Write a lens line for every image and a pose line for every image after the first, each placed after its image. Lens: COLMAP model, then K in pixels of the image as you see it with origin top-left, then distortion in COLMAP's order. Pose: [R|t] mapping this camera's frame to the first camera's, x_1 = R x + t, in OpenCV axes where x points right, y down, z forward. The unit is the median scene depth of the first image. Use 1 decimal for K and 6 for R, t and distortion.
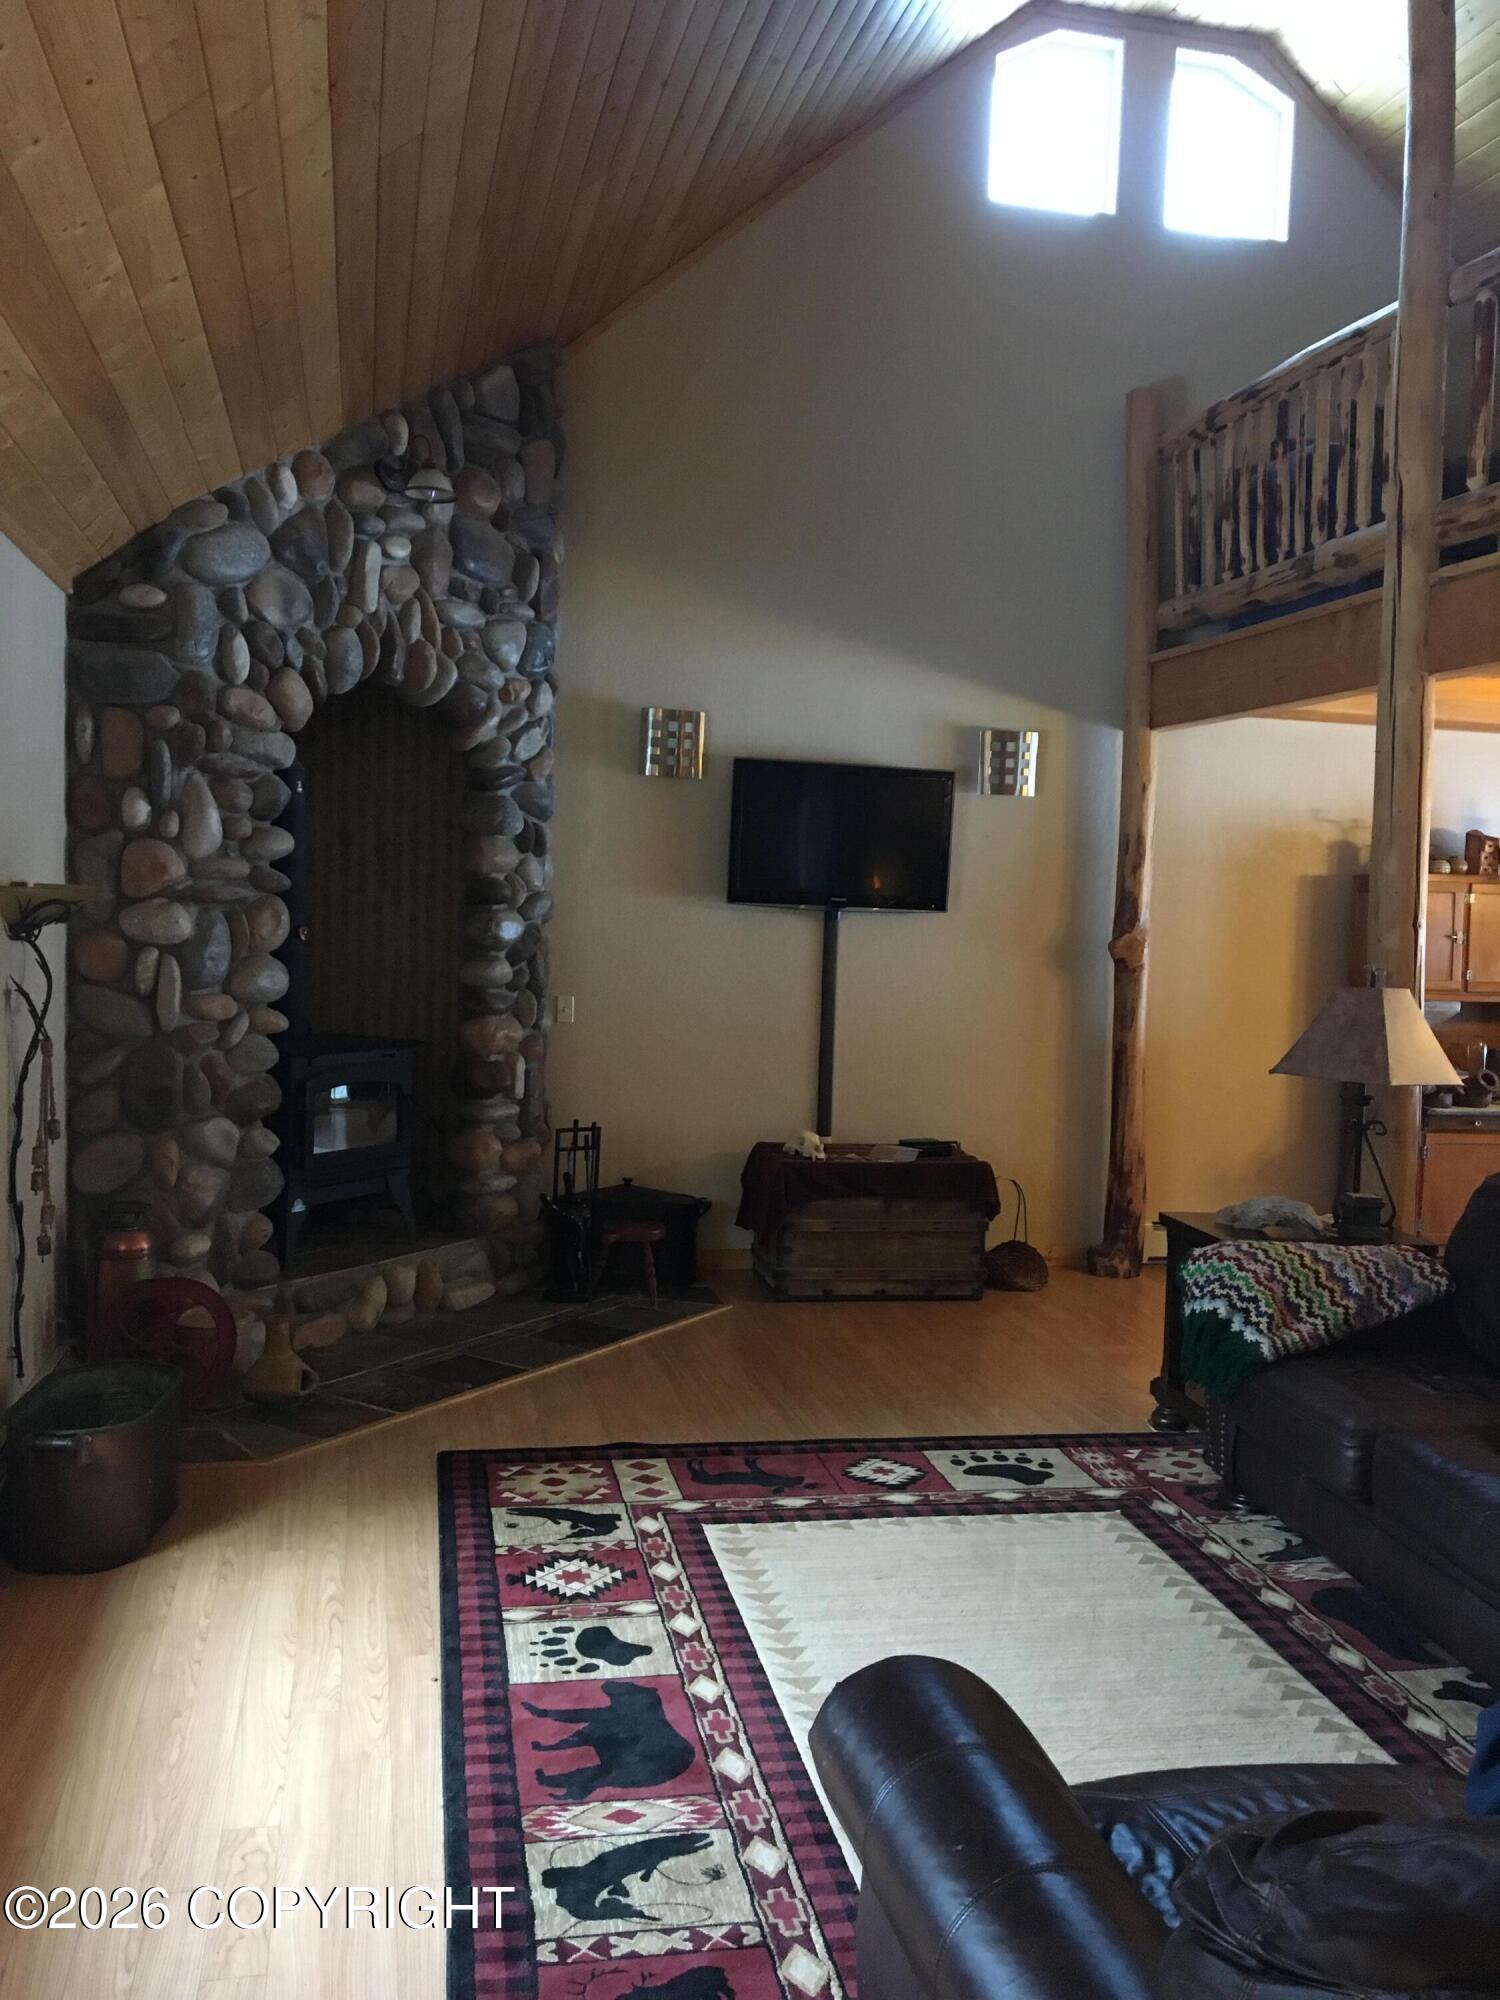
lens RADIAL K [[1678.0, 0, 750.0], [0, 1678.0, 1000.0], [0, 0, 1]] dist [0.089413, -0.091619]
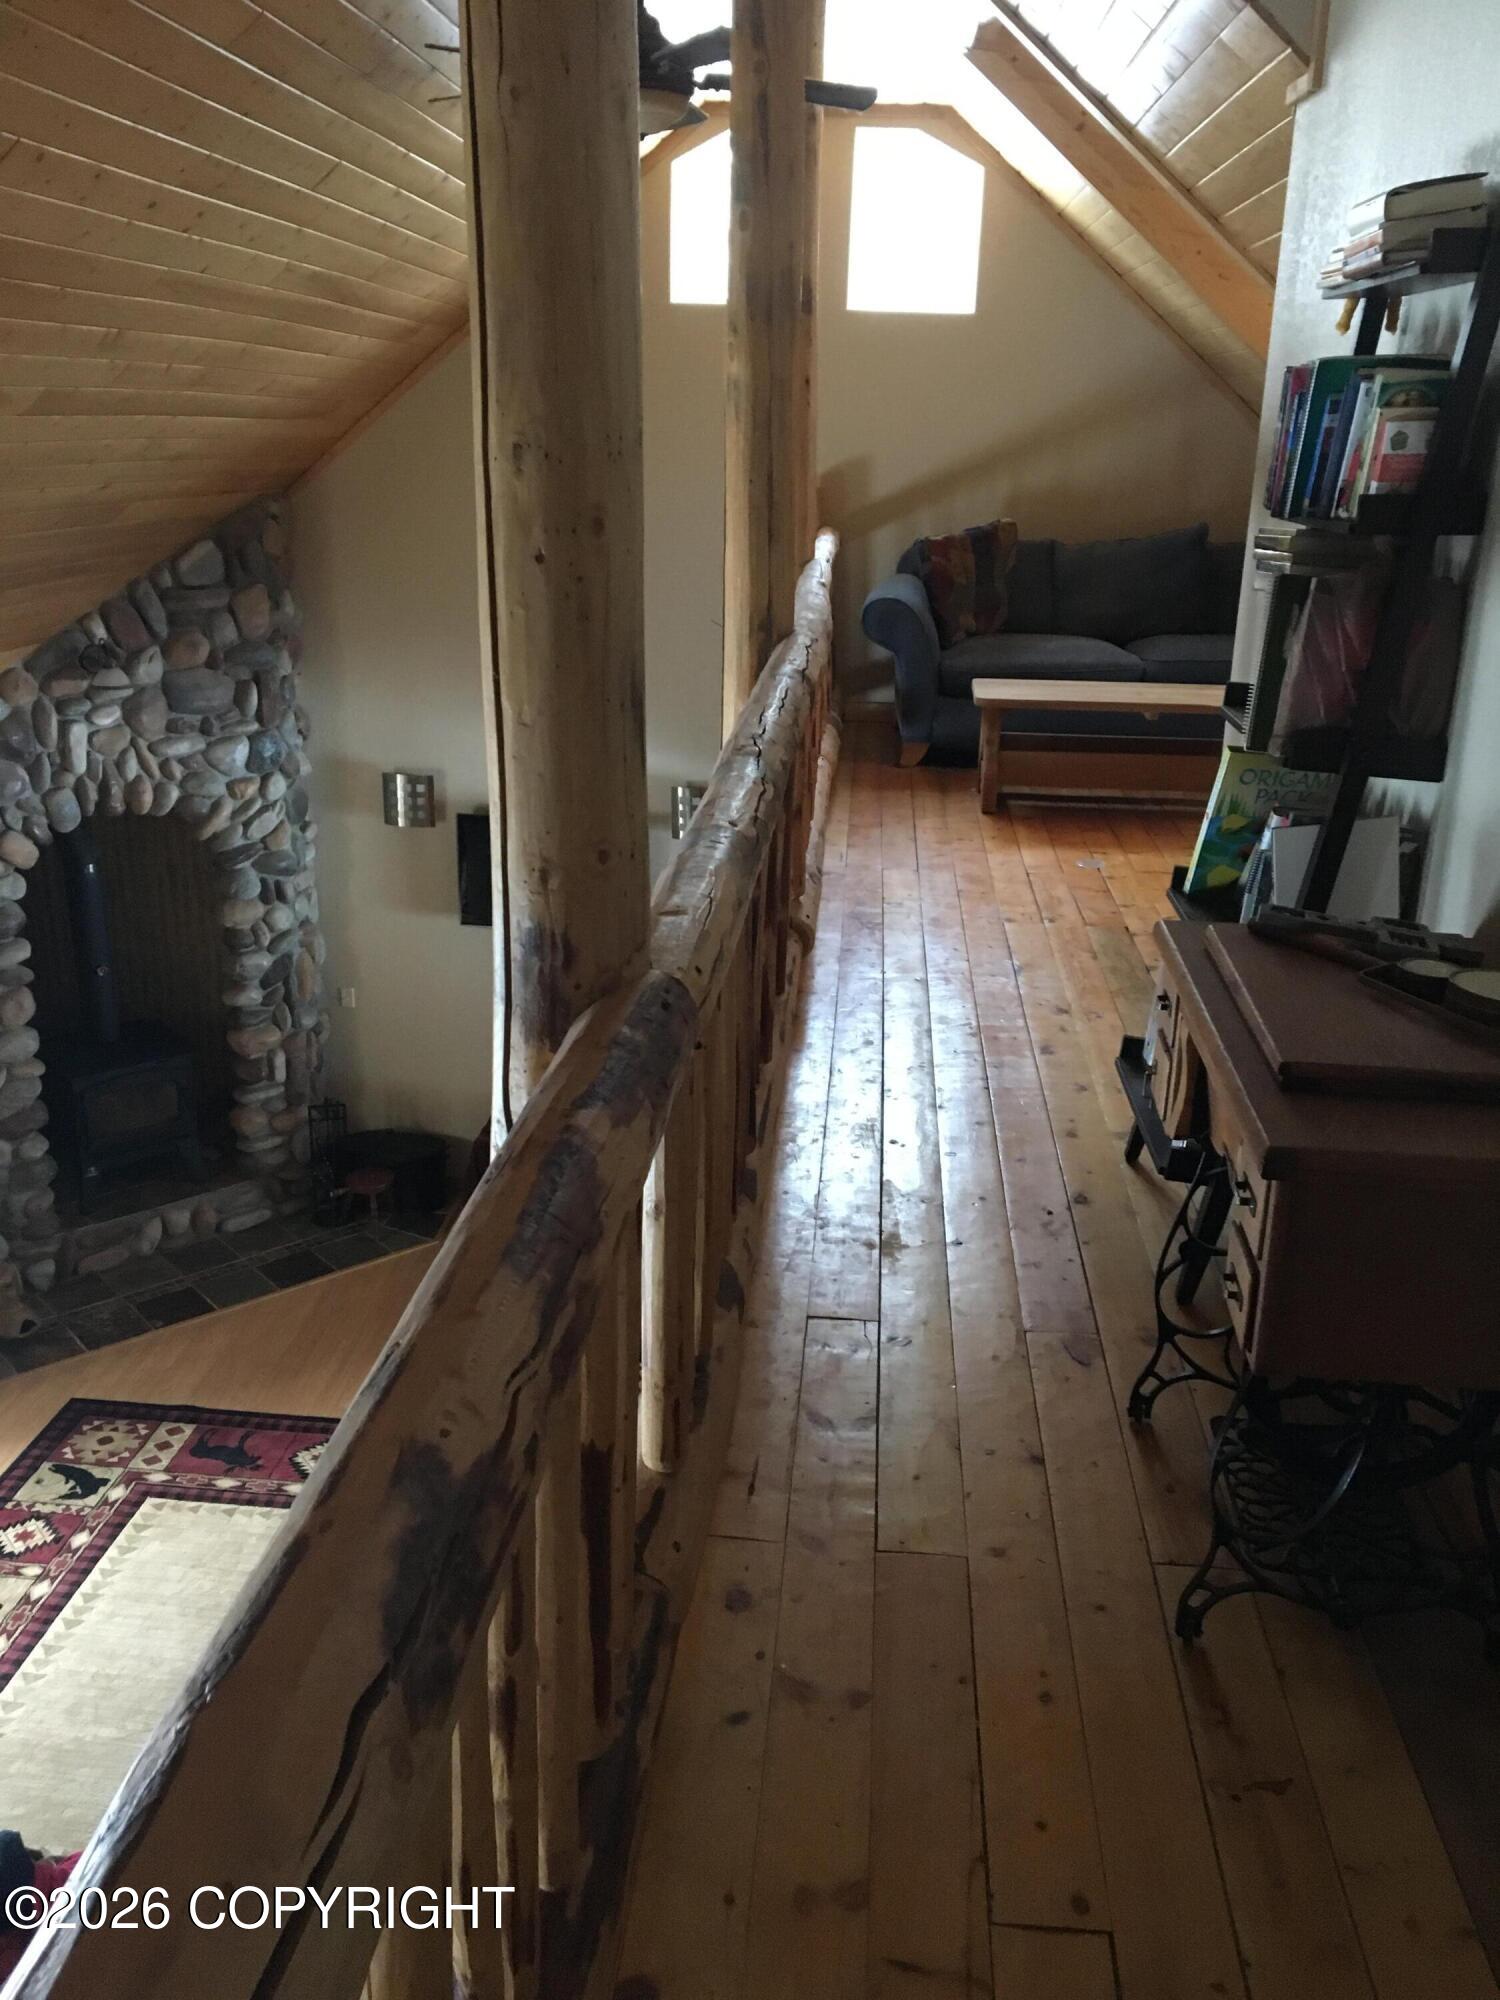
lens RADIAL K [[1708.9, 0, 750.0], [0, 1708.9, 1000.0], [0, 0, 1]] dist [0.047575, 0.000995]
pose [[0.953911, 0.087382, -0.287086, 0.633676], [-0.007778, 0.963544, 0.267437, -0.390224], [0.299989, -0.252878, 0.919815, -0.133299]]
